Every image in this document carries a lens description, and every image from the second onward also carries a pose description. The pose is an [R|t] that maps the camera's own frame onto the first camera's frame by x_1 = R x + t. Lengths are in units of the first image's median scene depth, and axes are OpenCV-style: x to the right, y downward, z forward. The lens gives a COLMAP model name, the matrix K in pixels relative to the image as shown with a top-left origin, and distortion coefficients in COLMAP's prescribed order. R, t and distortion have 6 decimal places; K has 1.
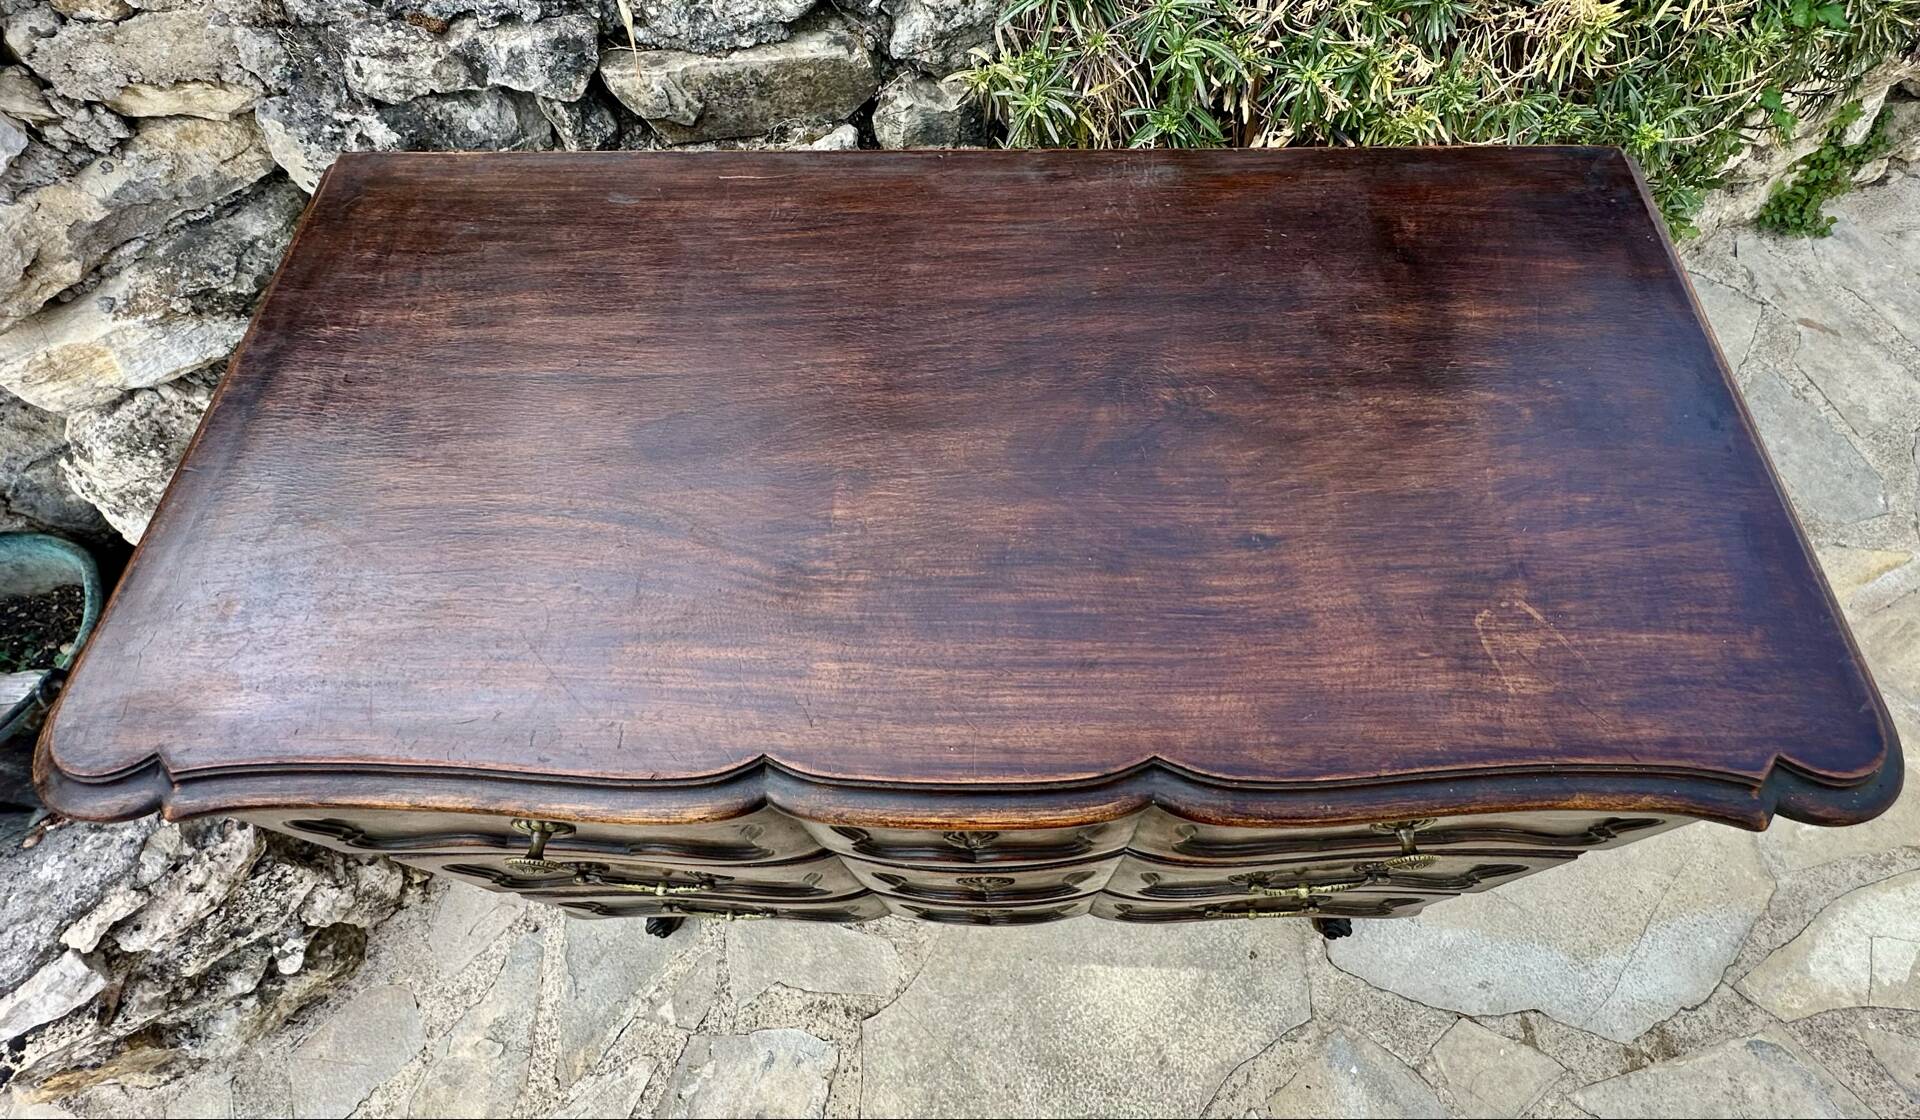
lens RADIAL K [[970.1, 0, 999.3], [0, 970.1, 509.5], [0, 0, 1]] dist [-0.015456, 0.000111]
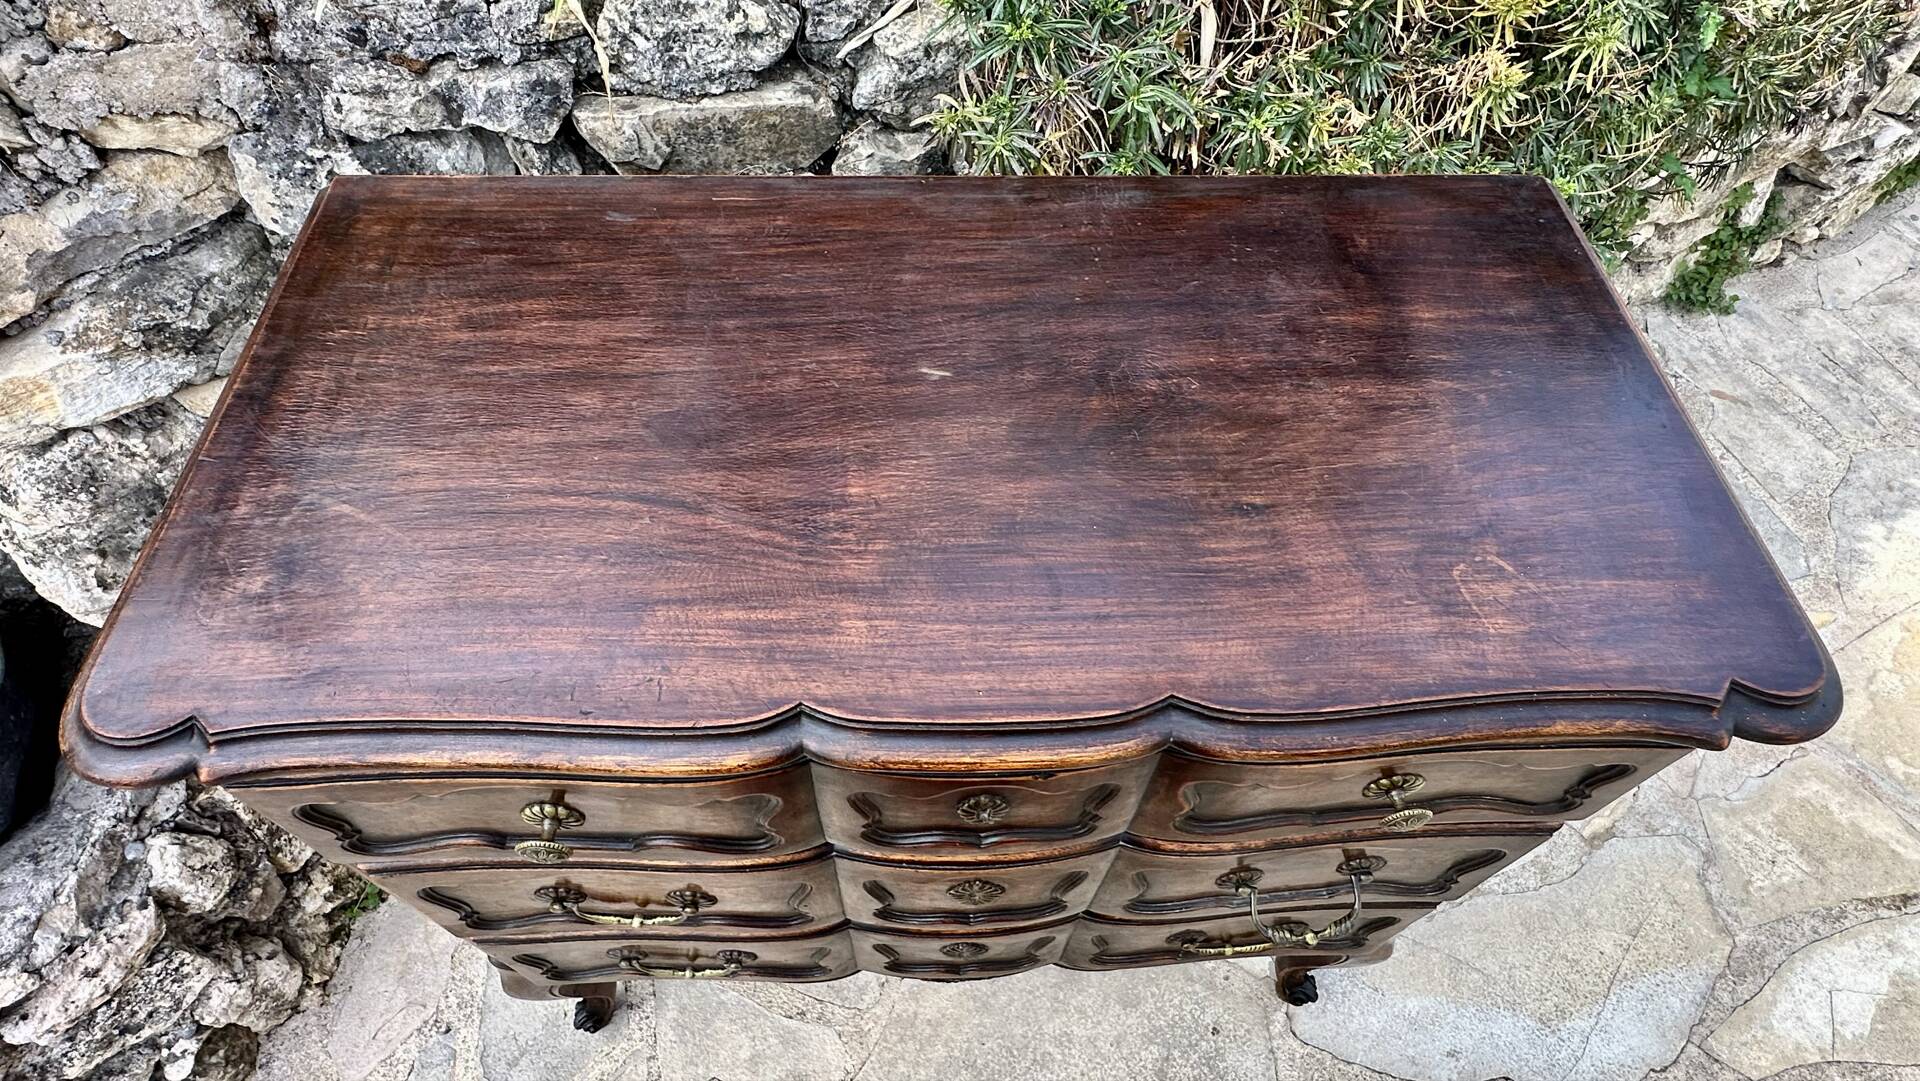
lens RADIAL K [[1046.4, 0, 943.8], [0, 1046.4, 546.2], [0, 0, 1]] dist [-0.019006, 0.002389]
pose [[0.998562, -0.011419, 0.052372, -0.087320], [0.015920, 0.996137, -0.086358, 0.111102], [-0.051184, 0.087068, 0.994887, -0.086072]]
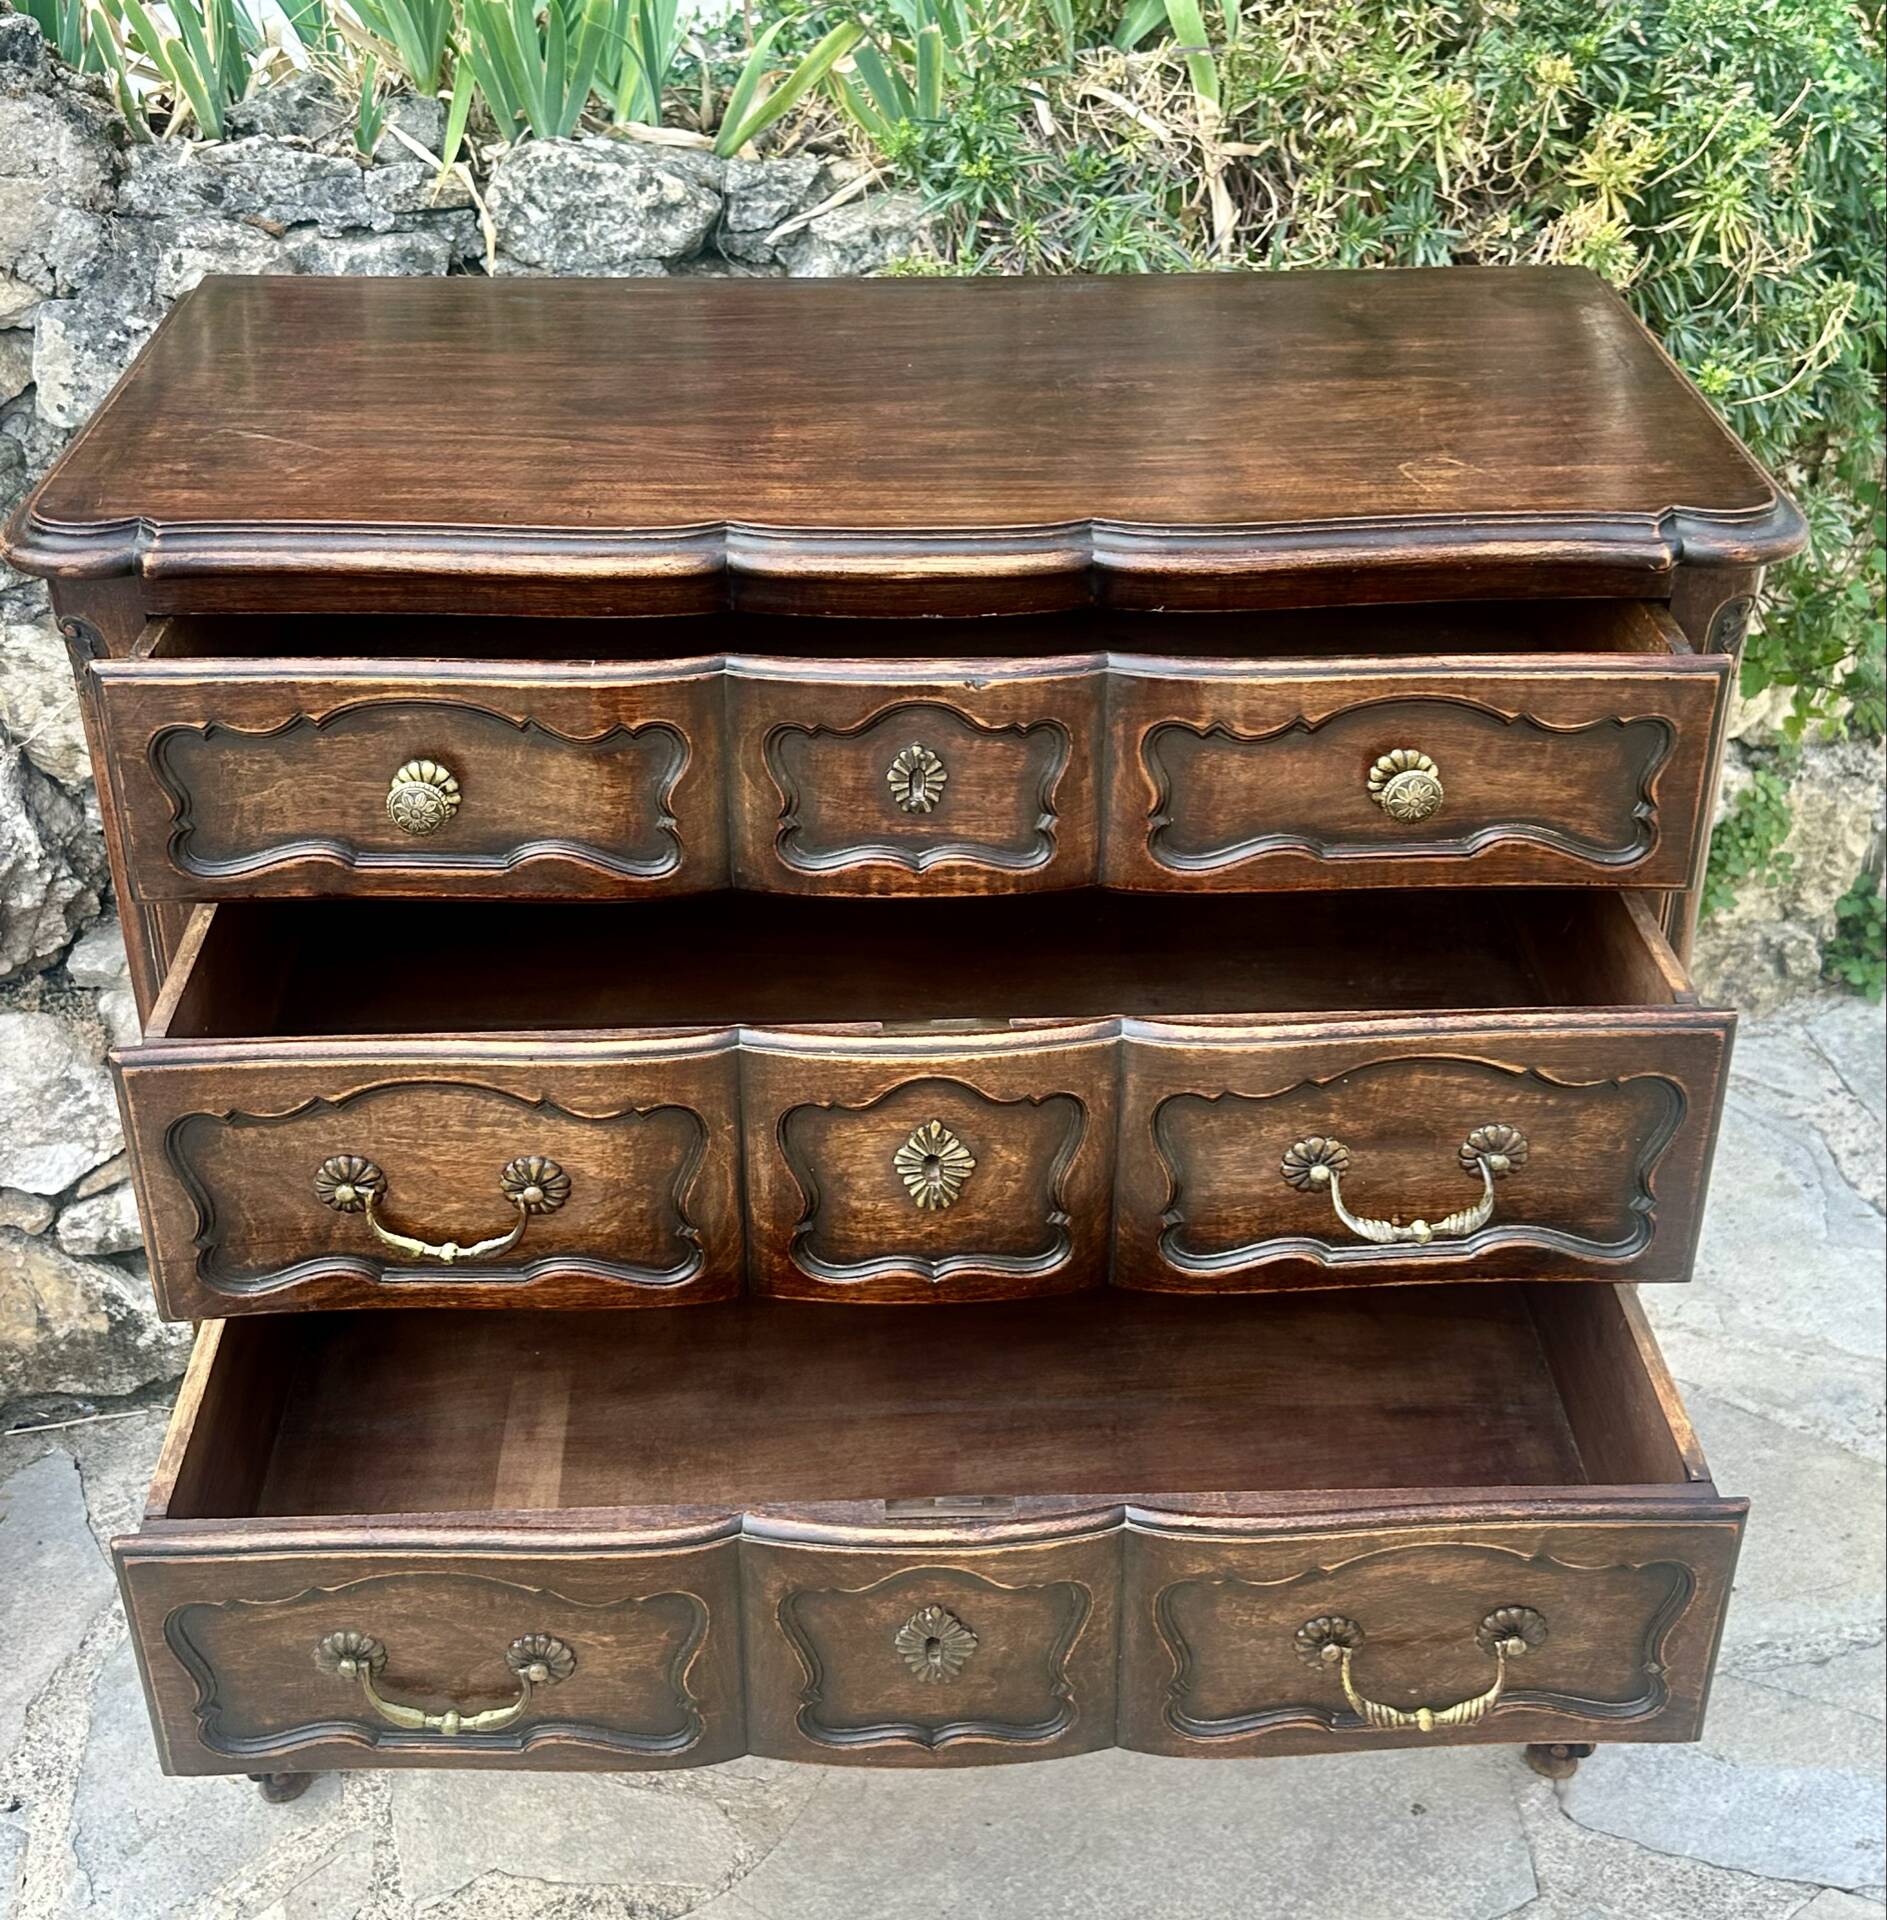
lens RADIAL K [[2745.4, 0, 925.9], [0, 2745.4, 935.0], [0, 0, 1]] dist [0.030271, 0.000000]
pose [[0.999559, -0.004313, 0.029364, -0.068906], [0.018871, 0.855983, -0.516659, 1.338374], [-0.022907, 0.516986, 0.855688, -0.817771]]
